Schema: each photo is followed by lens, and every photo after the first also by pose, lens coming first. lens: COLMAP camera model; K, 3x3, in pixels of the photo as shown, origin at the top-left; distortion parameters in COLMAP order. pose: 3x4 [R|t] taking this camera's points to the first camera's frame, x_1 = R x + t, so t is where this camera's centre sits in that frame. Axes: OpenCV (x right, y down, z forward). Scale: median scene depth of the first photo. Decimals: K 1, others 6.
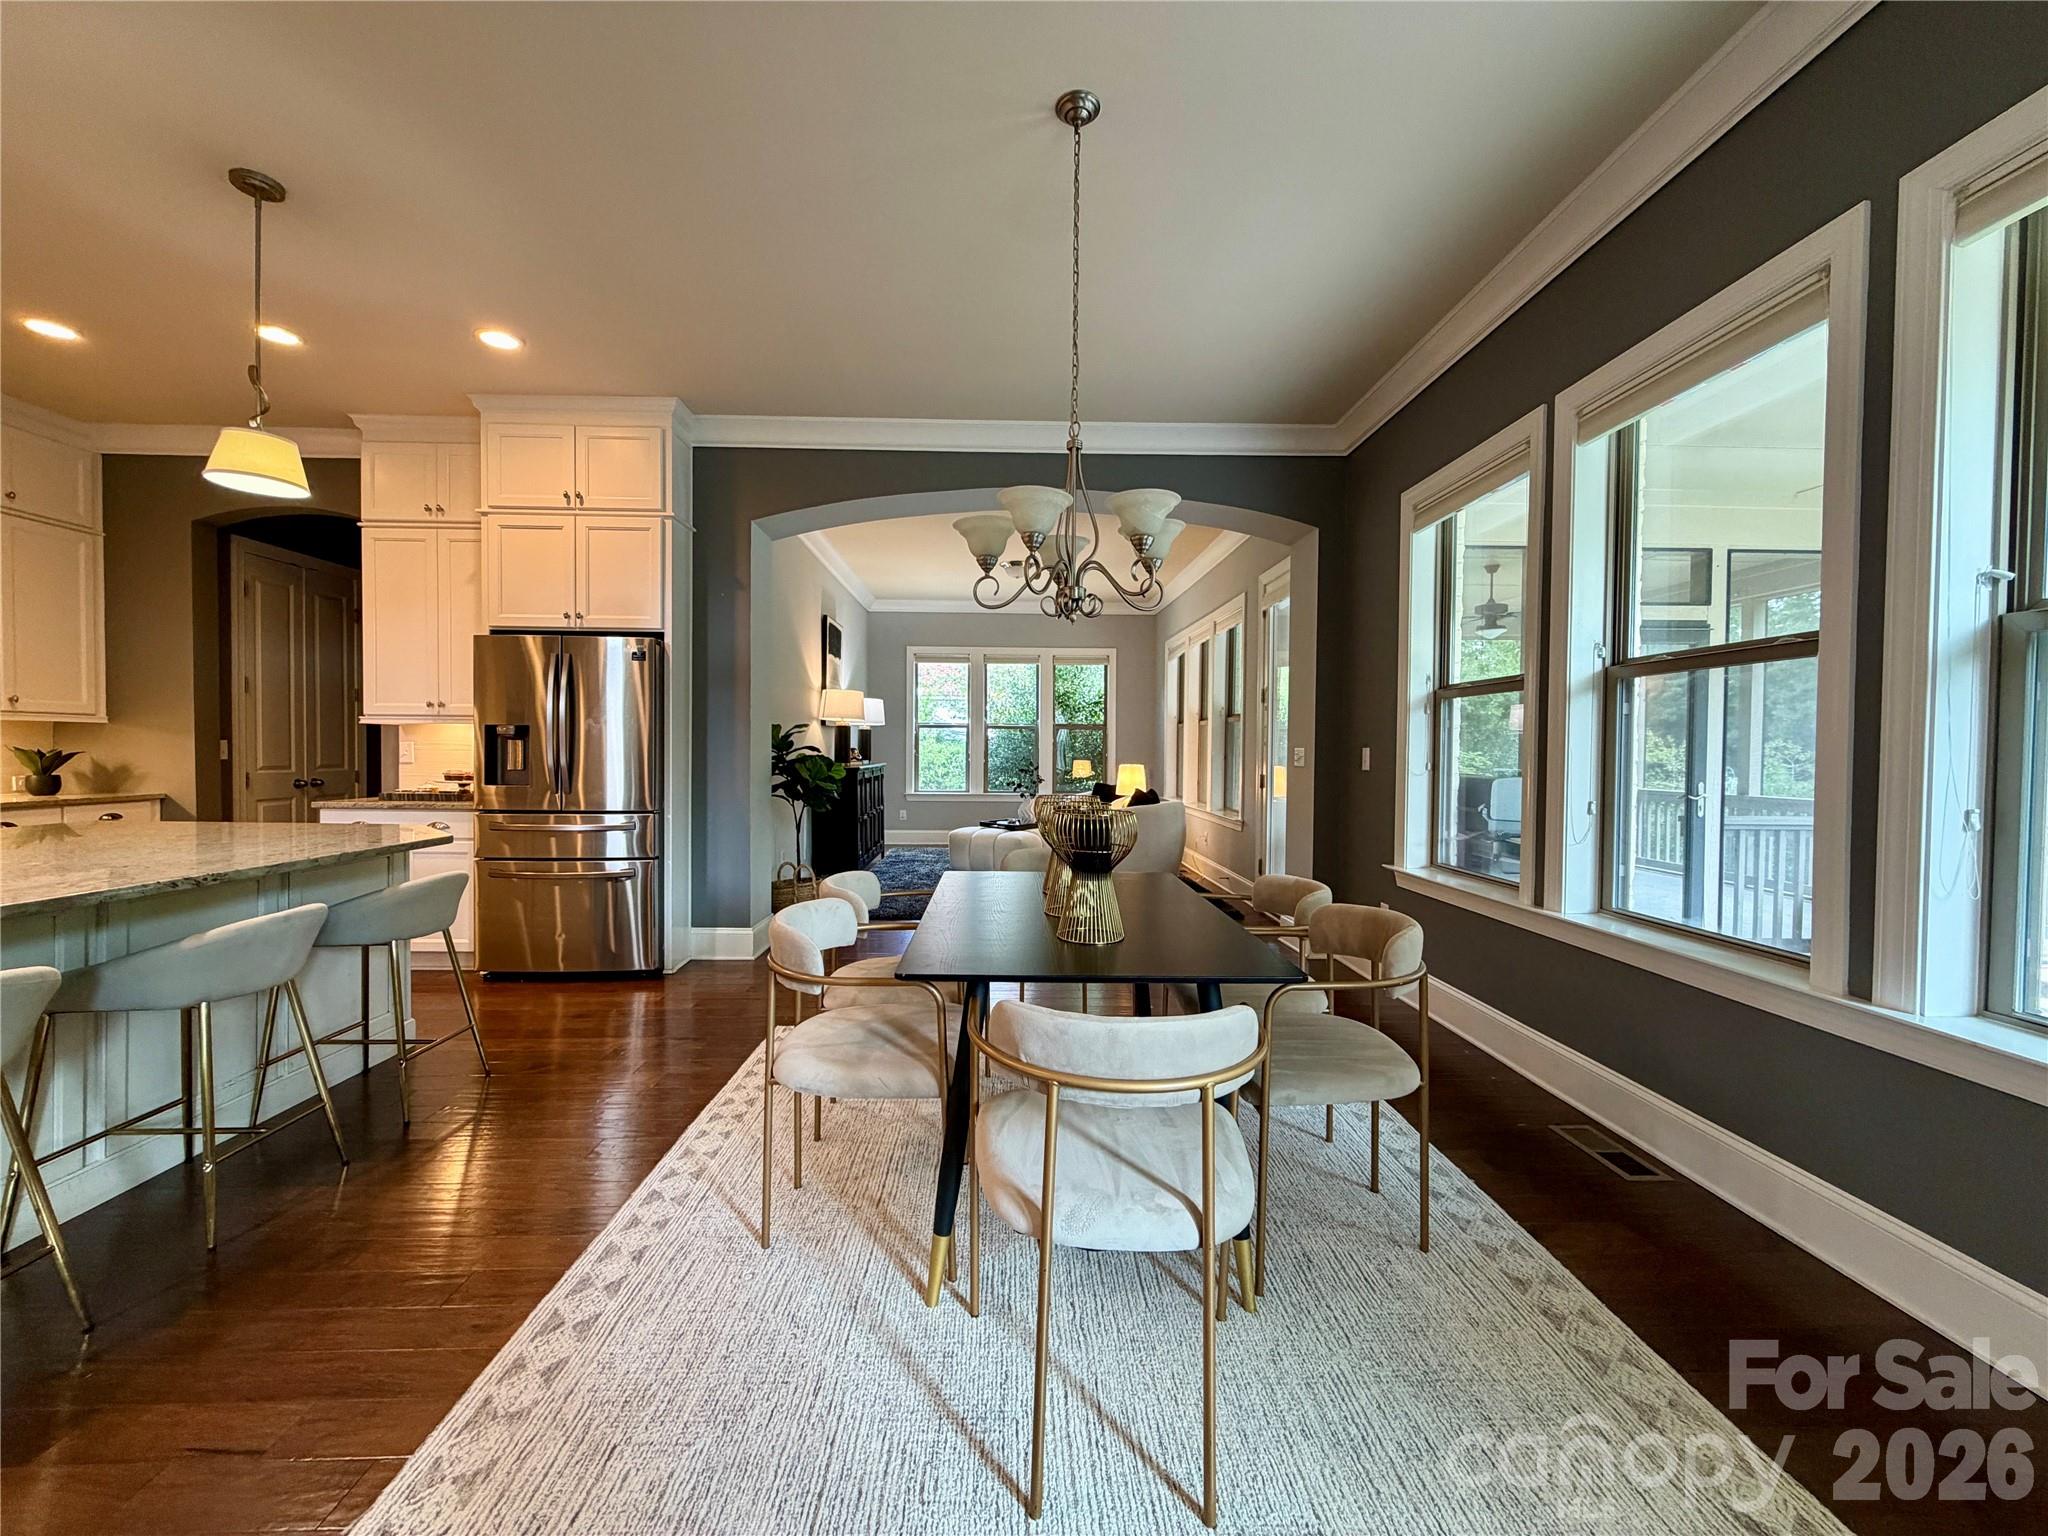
lens RADIAL K [[813.1, 0, 1020.5], [0, 813.1, 768.6], [0, 0, 1]] dist [0.001246, -0.000147]
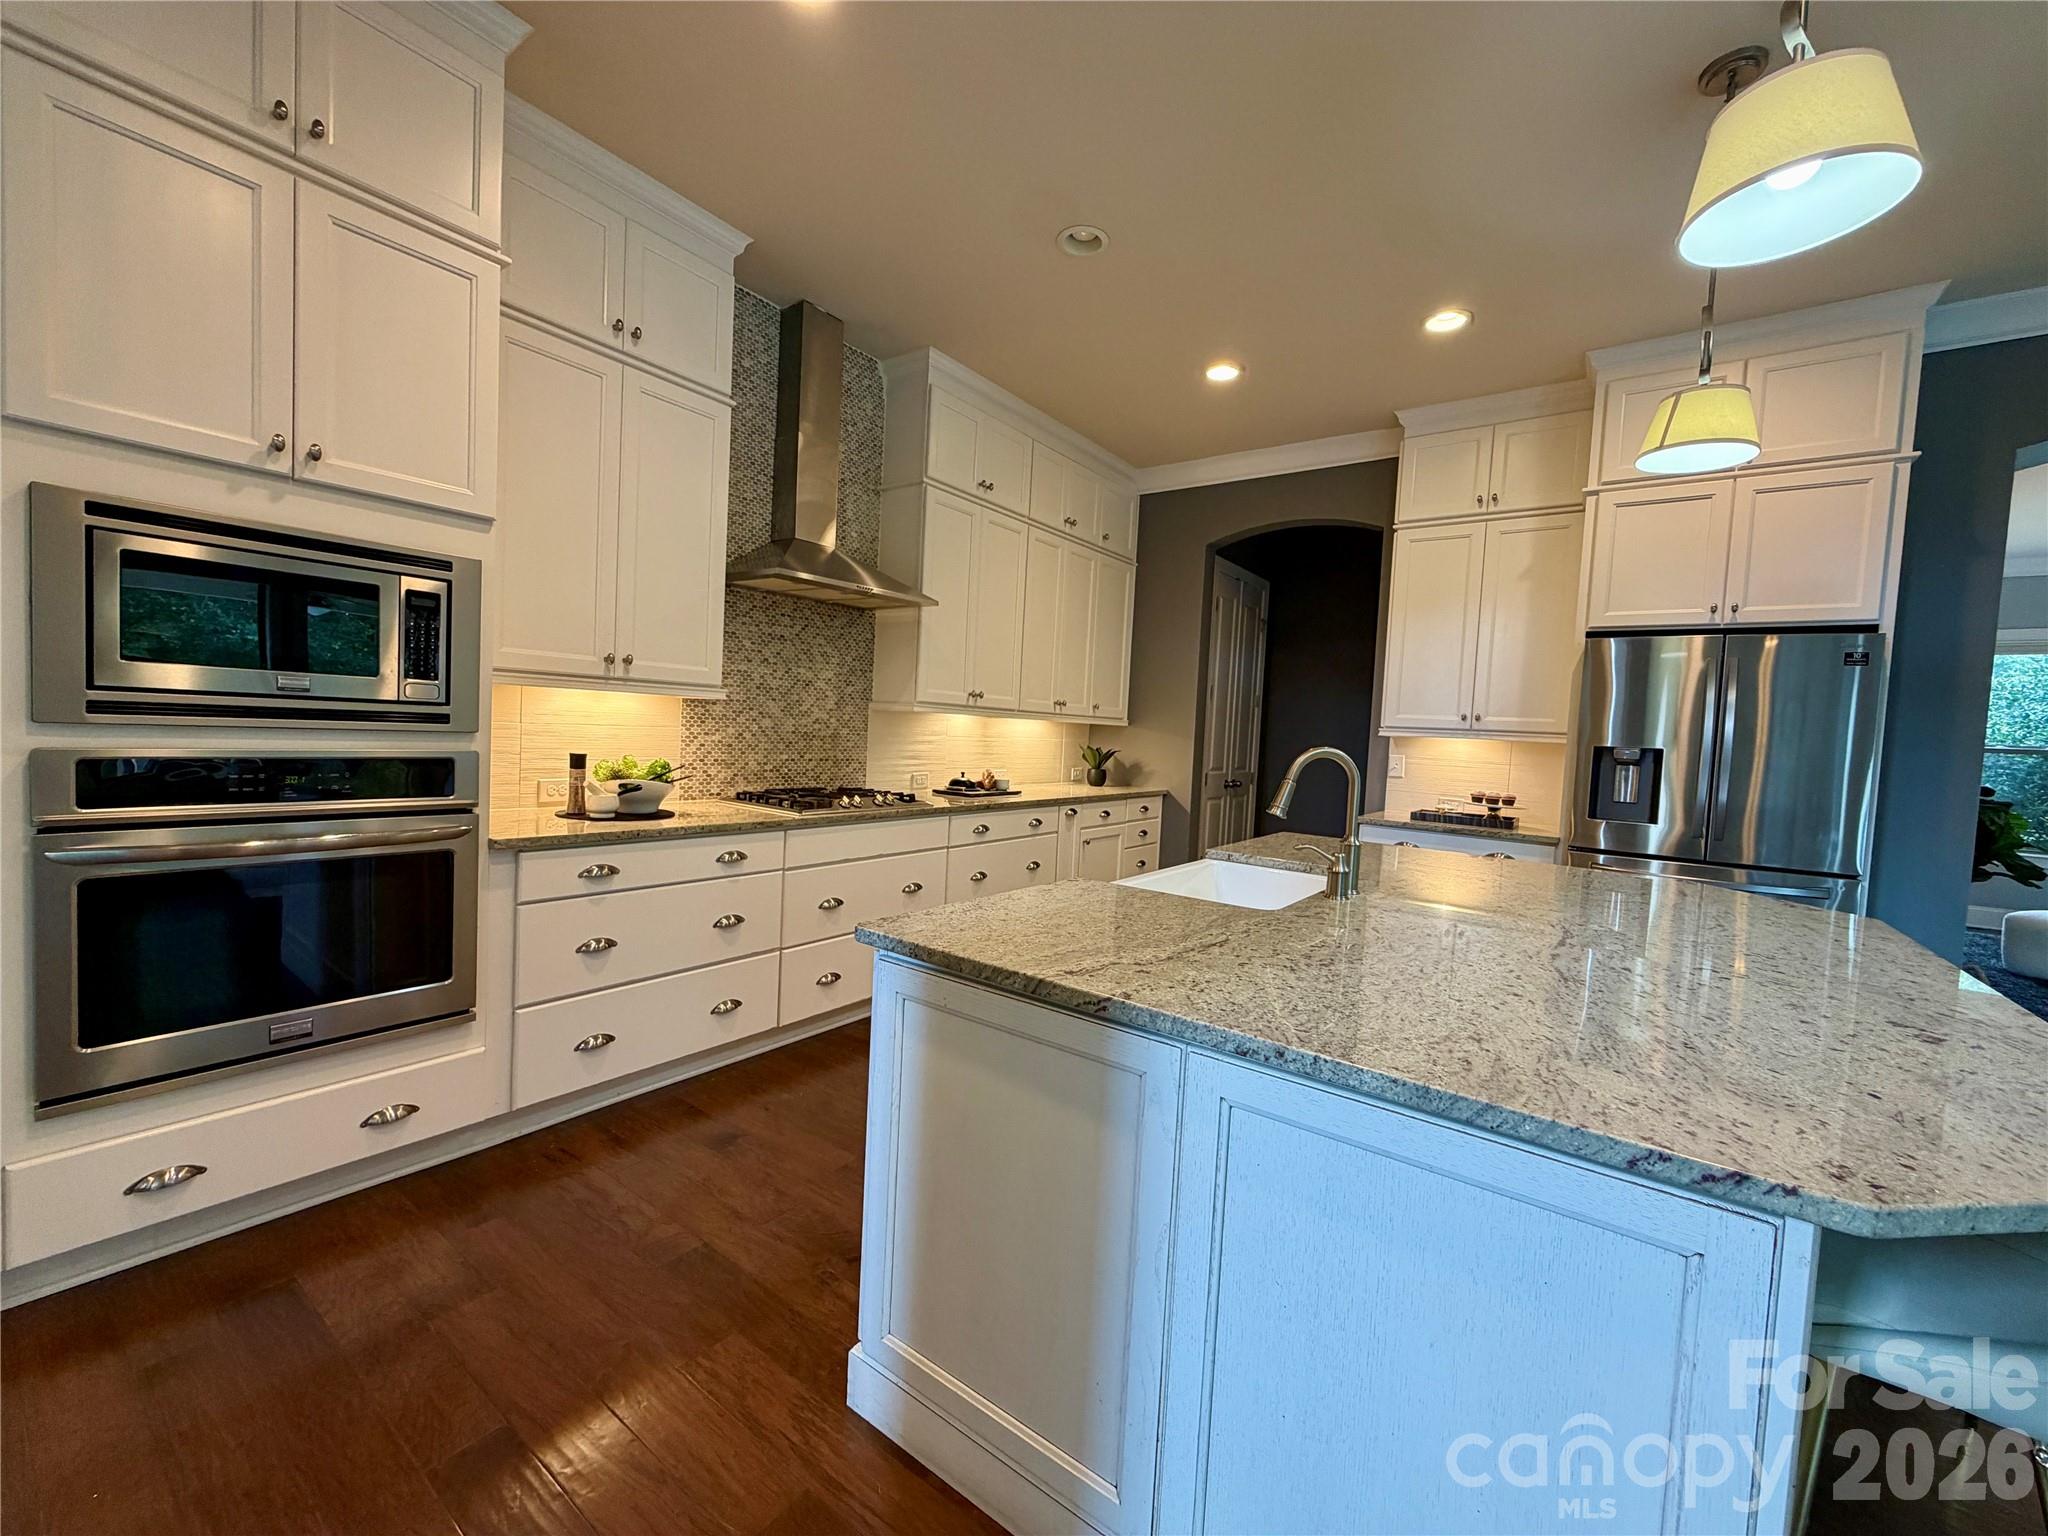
lens RADIAL K [[813.1, 0, 1020.5], [0, 813.1, 768.6], [0, 0, 1]] dist [0.001246, -0.000147]
pose [[0.786668, 0.060003, -0.614453, -0.556226], [-0.056953, 0.998075, 0.024550, -0.016247], [0.614744, 0.015682, 0.788571, -0.015746]]
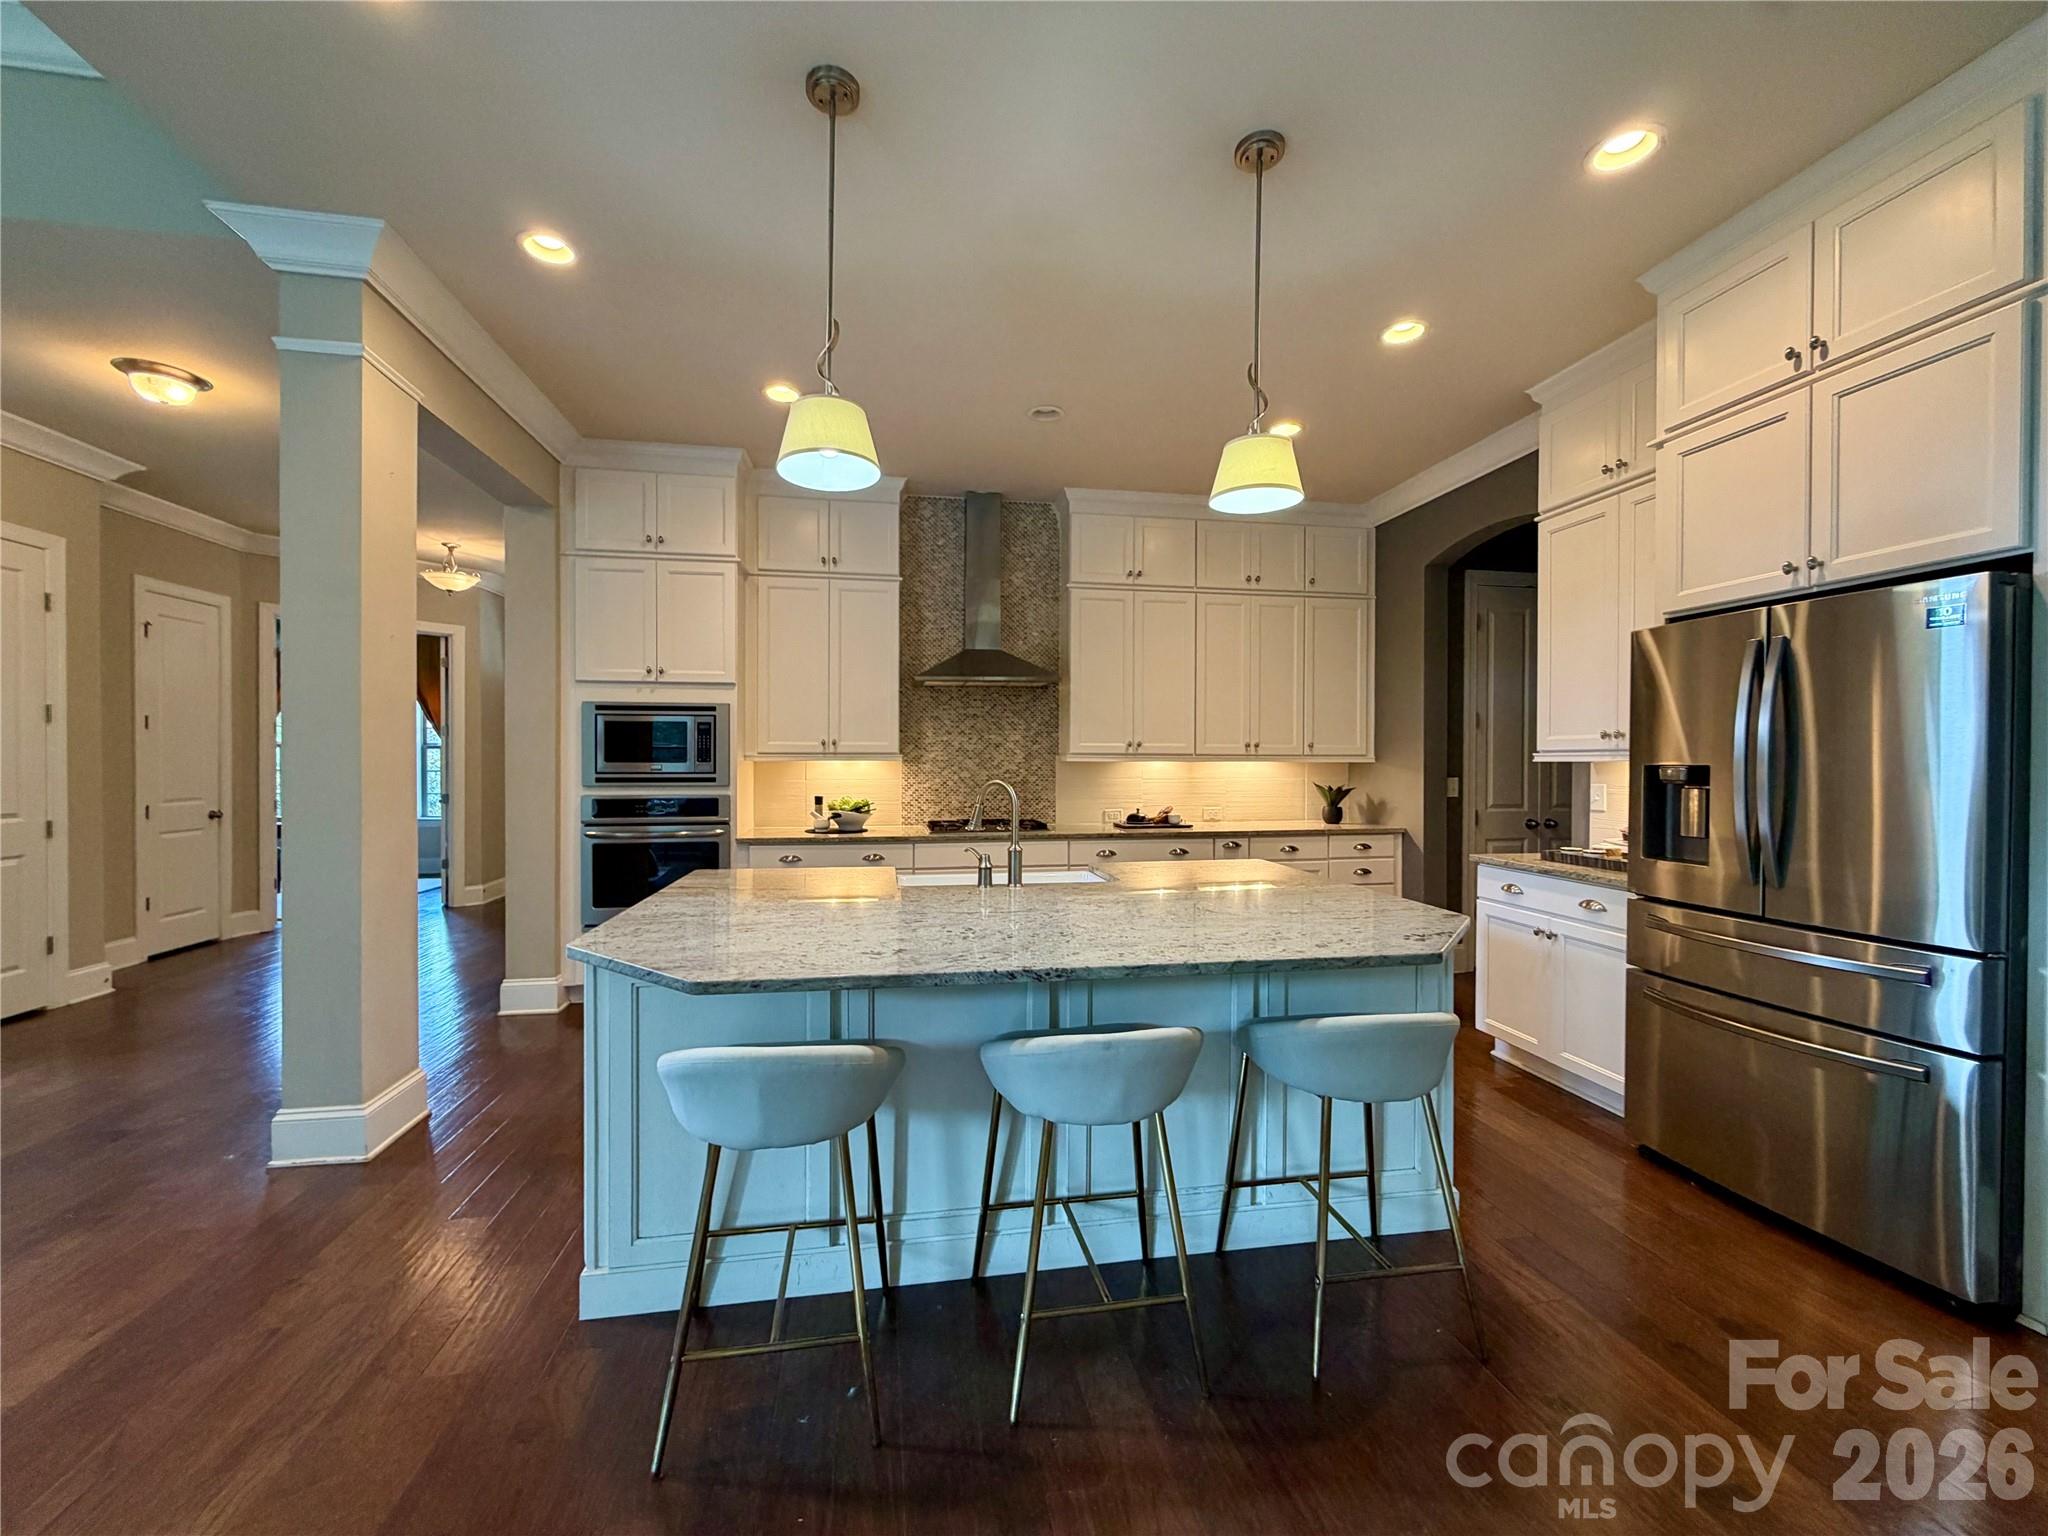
lens RADIAL K [[813.1, 0, 1020.5], [0, 813.1, 768.6], [0, 0, 1]] dist [0.001246, -0.000147]
pose [[0.138864, -0.000234, -0.990311, -0.071876], [-0.024075, 0.999704, -0.003612, -0.033416], [0.990019, 0.024343, 0.138817, 0.377310]]
